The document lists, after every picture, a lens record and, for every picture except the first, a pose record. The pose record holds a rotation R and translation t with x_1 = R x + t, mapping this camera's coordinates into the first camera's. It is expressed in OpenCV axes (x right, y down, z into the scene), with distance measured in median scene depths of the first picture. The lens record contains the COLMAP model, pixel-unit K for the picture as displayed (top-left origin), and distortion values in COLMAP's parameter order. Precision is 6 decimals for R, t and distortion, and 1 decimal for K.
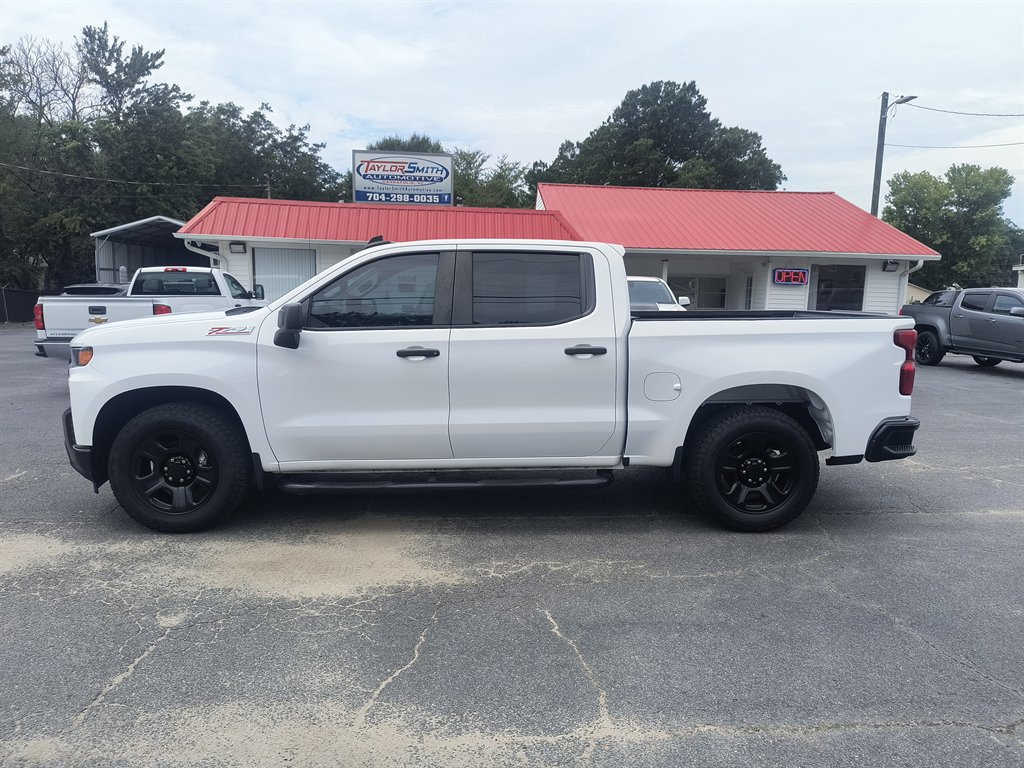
lens RADIAL K [[699.2, 0, 518.6], [0, 699.2, 378.3], [0, 0, 1]] dist [0.024206, -0.022488]
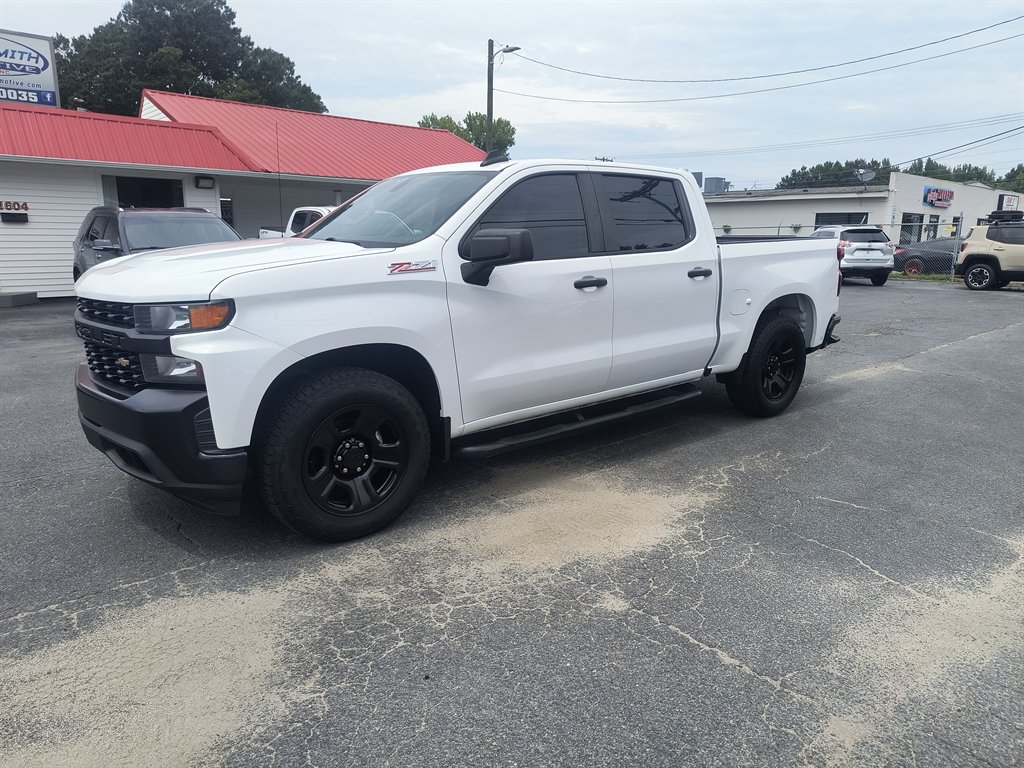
lens RADIAL K [[699.2, 0, 521.0], [0, 699.2, 388.7], [0, 0, 1]] dist [0.024206, -0.022488]
pose [[0.789845, -0.141668, 0.596720, -0.766526], [0.079137, 0.988364, 0.129899, -0.024682], [-0.608179, -0.055377, 0.791866, 0.296801]]
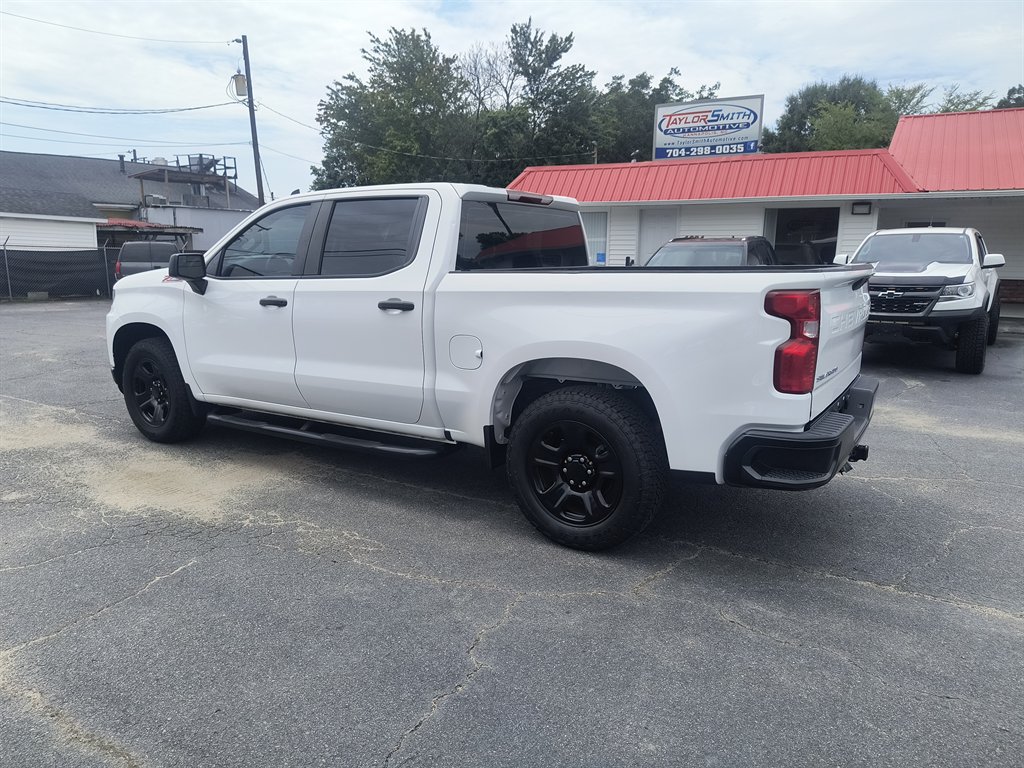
lens RADIAL K [[699.2, 0, 515.1], [0, 699.2, 384.1], [0, 0, 1]] dist [0.024206, -0.022488]
pose [[0.817979, 0.096074, -0.567169, 0.720028], [-0.064554, 0.995058, 0.075454, -0.016452], [0.571615, -0.025107, 0.820138, 0.339147]]
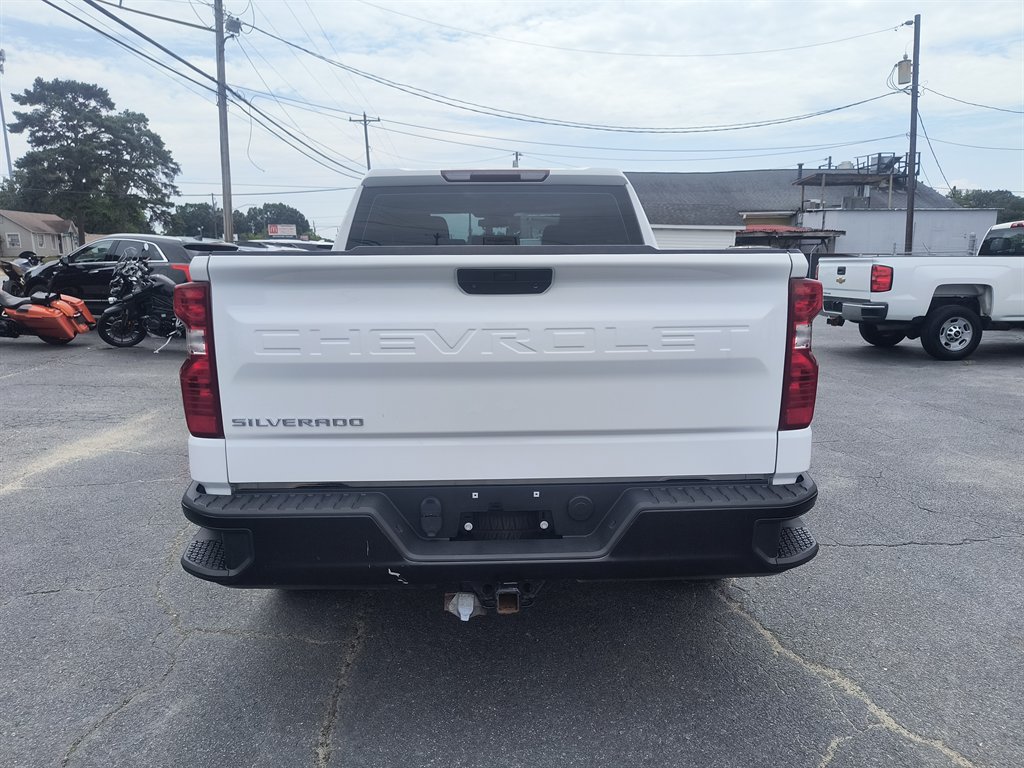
lens RADIAL K [[699.2, 0, 512.8], [0, 699.2, 385.8], [0, 0, 1]] dist [0.024206, -0.022488]
pose [[-0.008288, 0.166726, -0.985968, 0.995457], [-0.121799, 0.978492, 0.166486, -0.103531], [0.992520, 0.121470, 0.012198, 1.213045]]
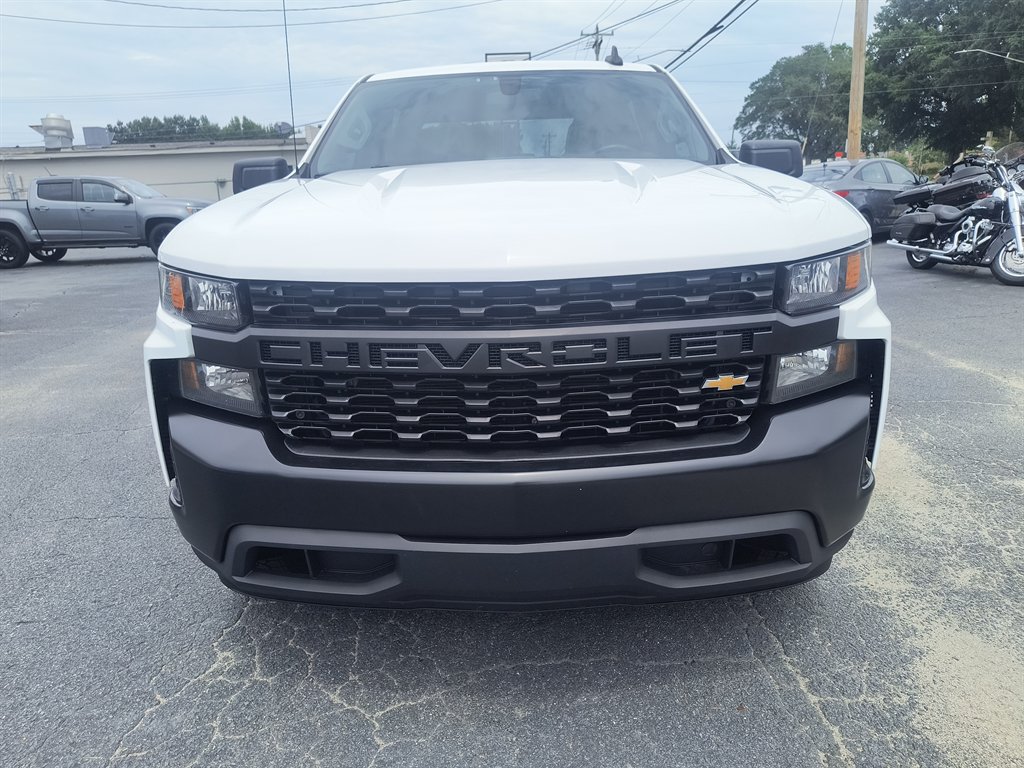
lens RADIAL K [[699.2, 0, 504.9], [0, 699.2, 383.7], [0, 0, 1]] dist [0.024206, -0.022488]
pose [[0.056421, -0.291621, 0.954868, -1.004312], [0.158536, 0.946874, 0.279813, -0.108984], [-0.985740, 0.135594, 0.099656, 1.137605]]
